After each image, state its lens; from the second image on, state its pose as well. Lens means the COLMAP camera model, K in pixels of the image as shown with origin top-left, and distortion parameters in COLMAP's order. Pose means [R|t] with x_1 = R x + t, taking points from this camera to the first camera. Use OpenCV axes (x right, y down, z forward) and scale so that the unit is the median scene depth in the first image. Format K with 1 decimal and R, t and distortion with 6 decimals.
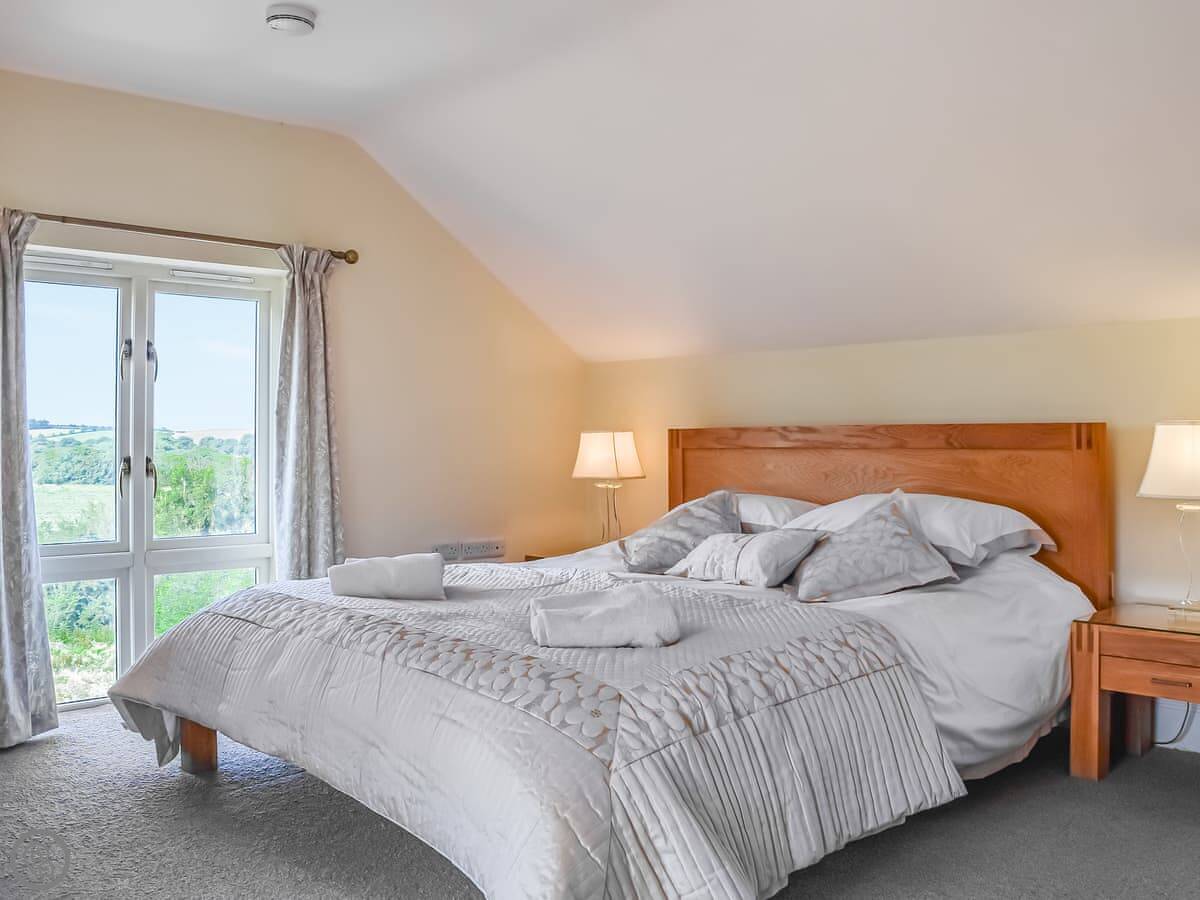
lens RADIAL K [[875.5, 0, 599.6], [0, 875.5, 440.8], [0, 0, 1]] dist [-0.066912, 0.007856]
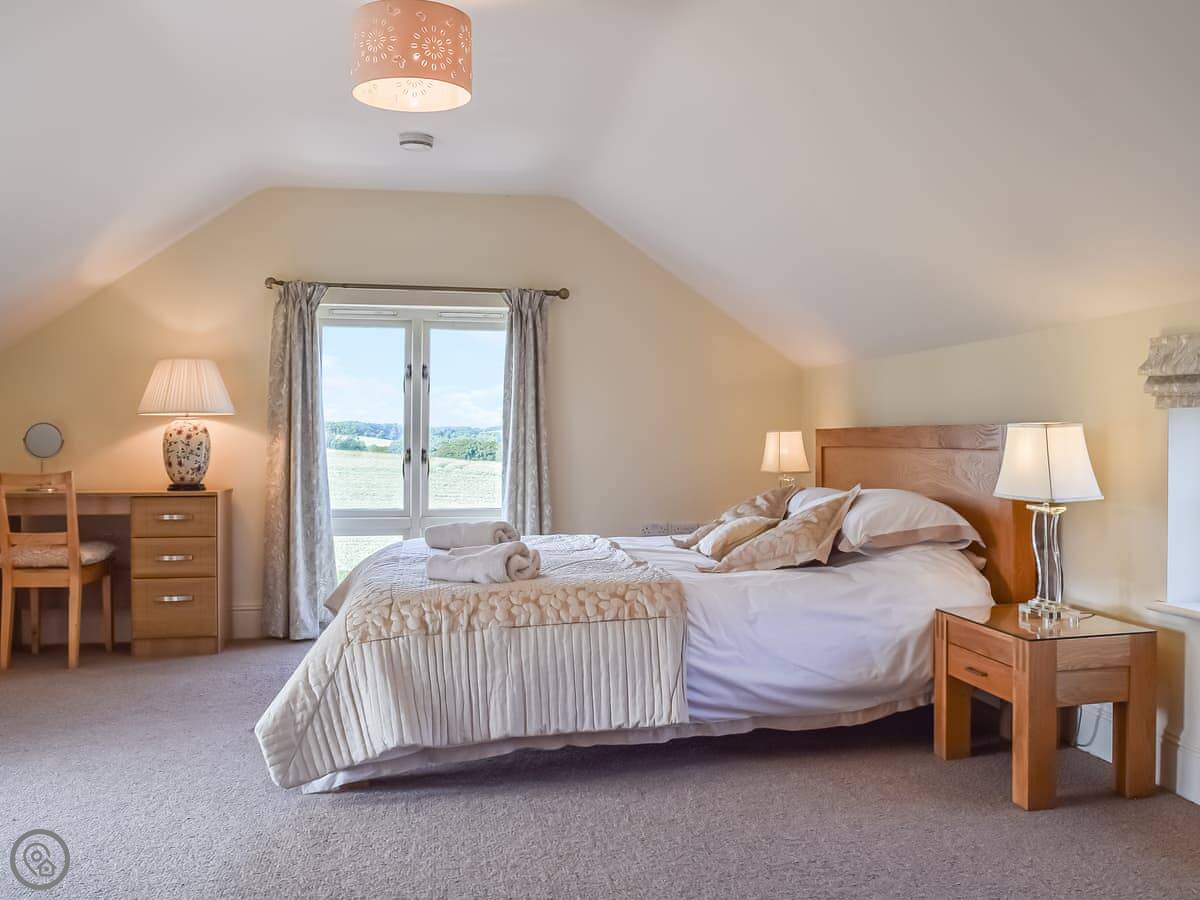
lens RADIAL K [[791.5, 0, 600.0], [0, 791.5, 450.0], [0, 0, 1]] dist [-0.058224, 0.002281]
pose [[0.906671, 0.010988, -0.421695, 0.374487], [-0.004844, 0.999866, 0.015637, -0.001904], [0.421810, -0.012135, 0.906603, -0.041859]]
